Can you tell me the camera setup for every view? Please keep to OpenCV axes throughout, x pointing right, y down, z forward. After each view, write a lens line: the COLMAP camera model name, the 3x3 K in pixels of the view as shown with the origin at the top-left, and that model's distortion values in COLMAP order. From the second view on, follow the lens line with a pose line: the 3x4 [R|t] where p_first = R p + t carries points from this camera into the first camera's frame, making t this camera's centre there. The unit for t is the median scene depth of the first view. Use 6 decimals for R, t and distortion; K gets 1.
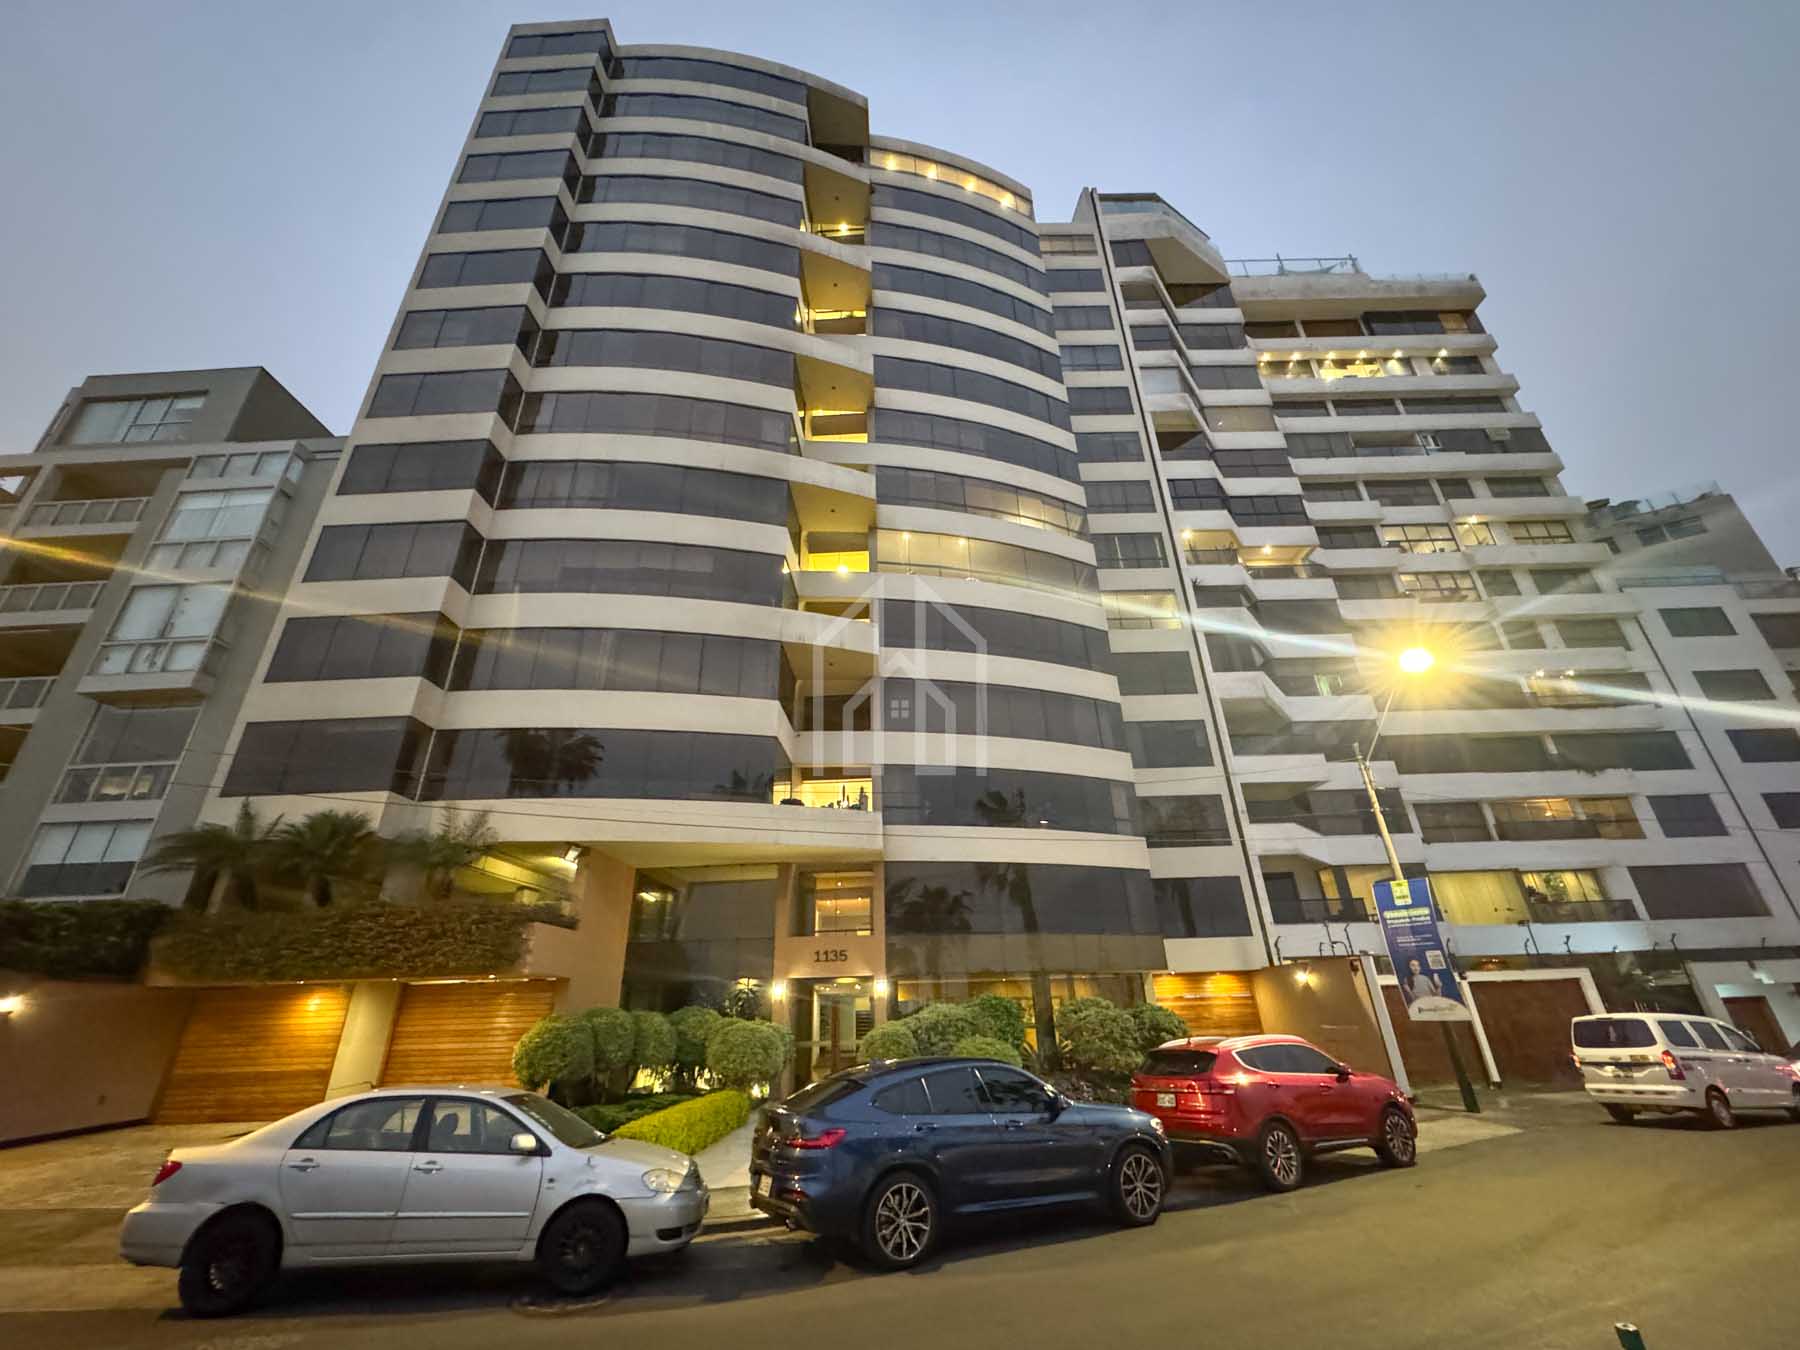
lens RADIAL K [[715.9, 0, 899.5], [0, 715.9, 671.1], [0, 0, 1]] dist [-0.002559, 0.000274]
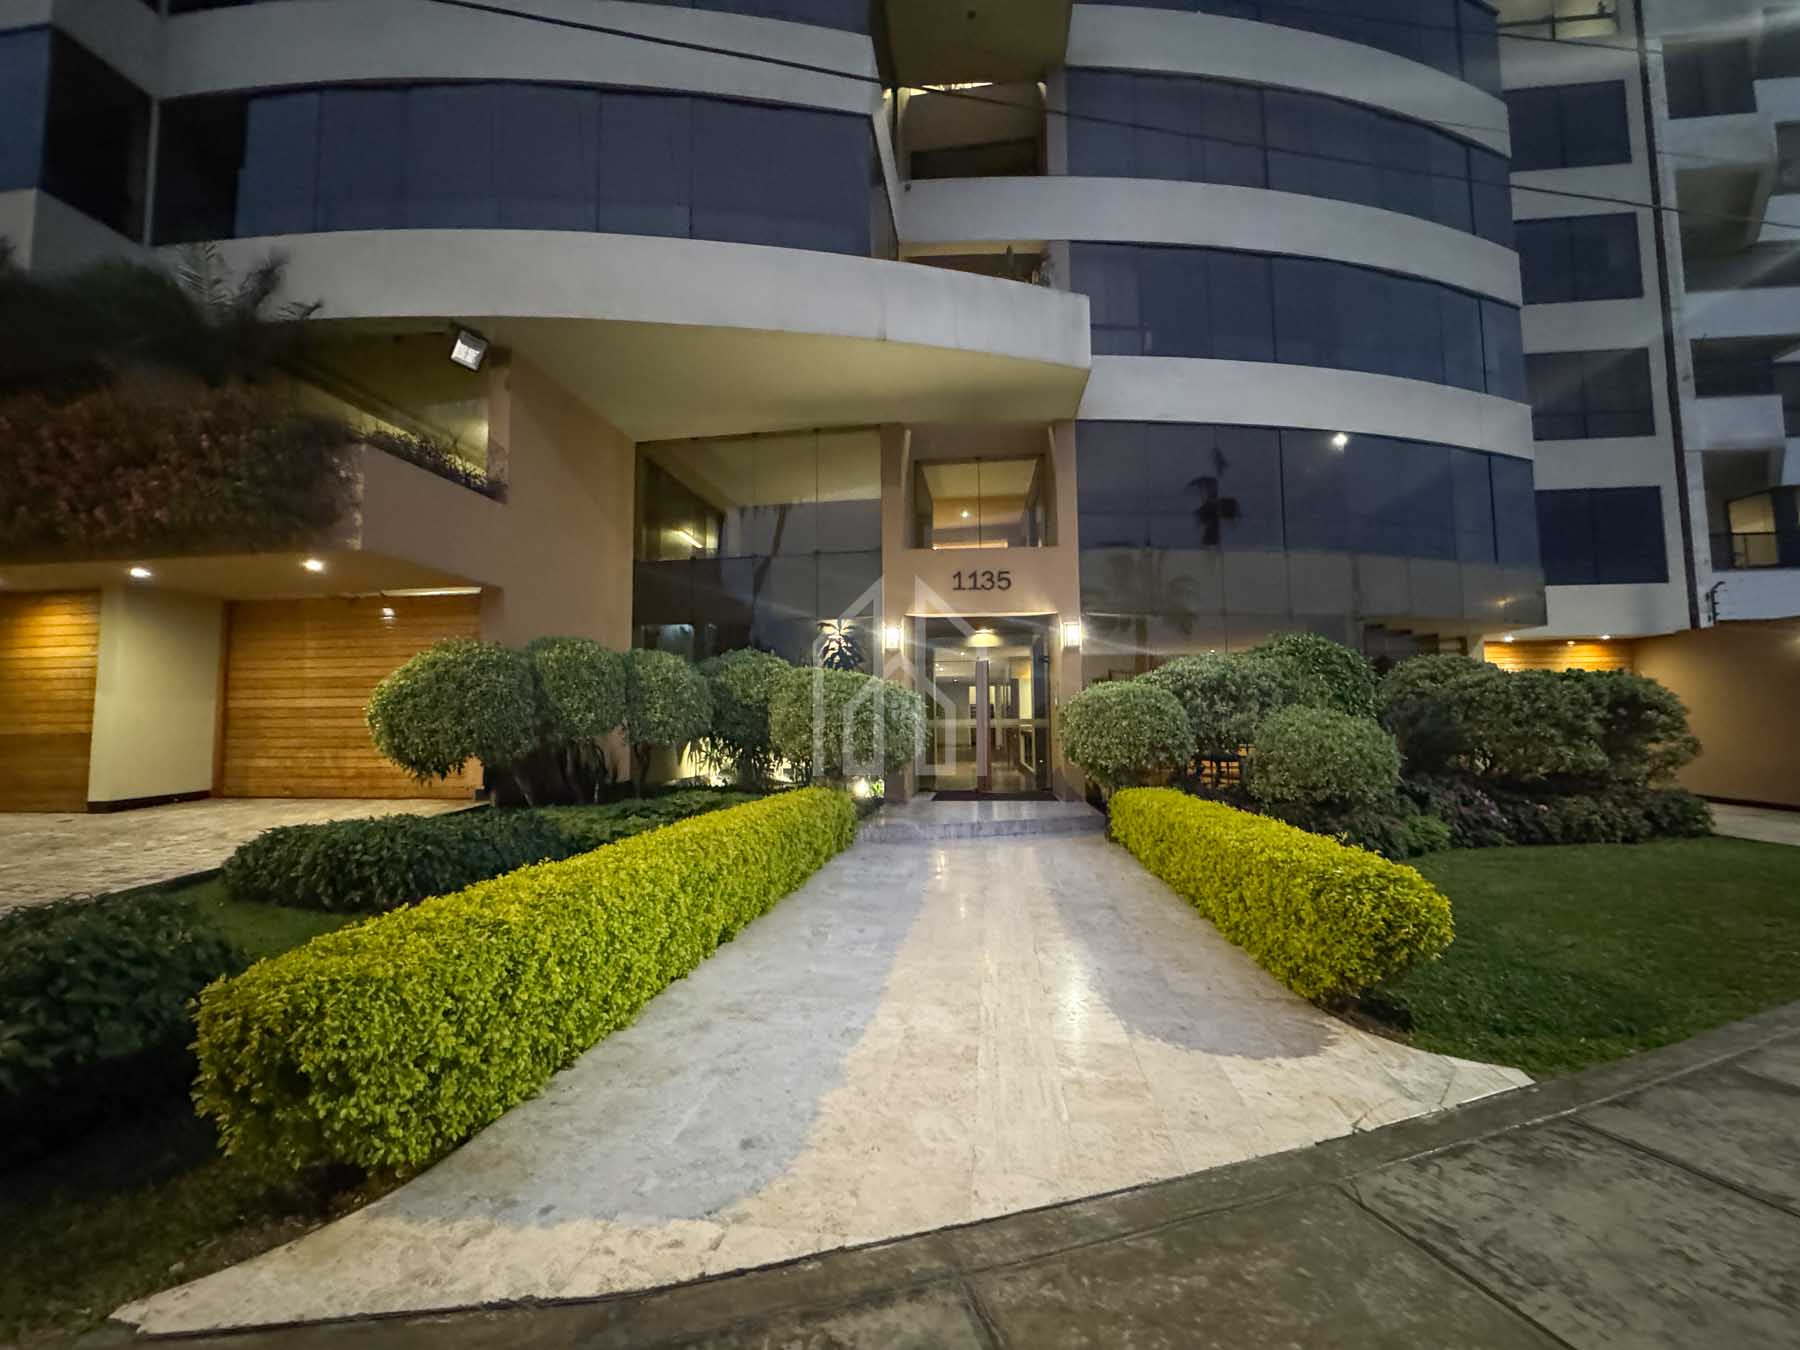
lens RADIAL K [[715.9, 0, 899.5], [0, 715.9, 671.1], [0, 0, 1]] dist [-0.002559, 0.000274]
pose [[0.994746, 0.013064, -0.101537, -0.110794], [0.024890, 0.931201, 0.363655, 0.279729], [0.099302, -0.364271, 0.925984, 0.485340]]
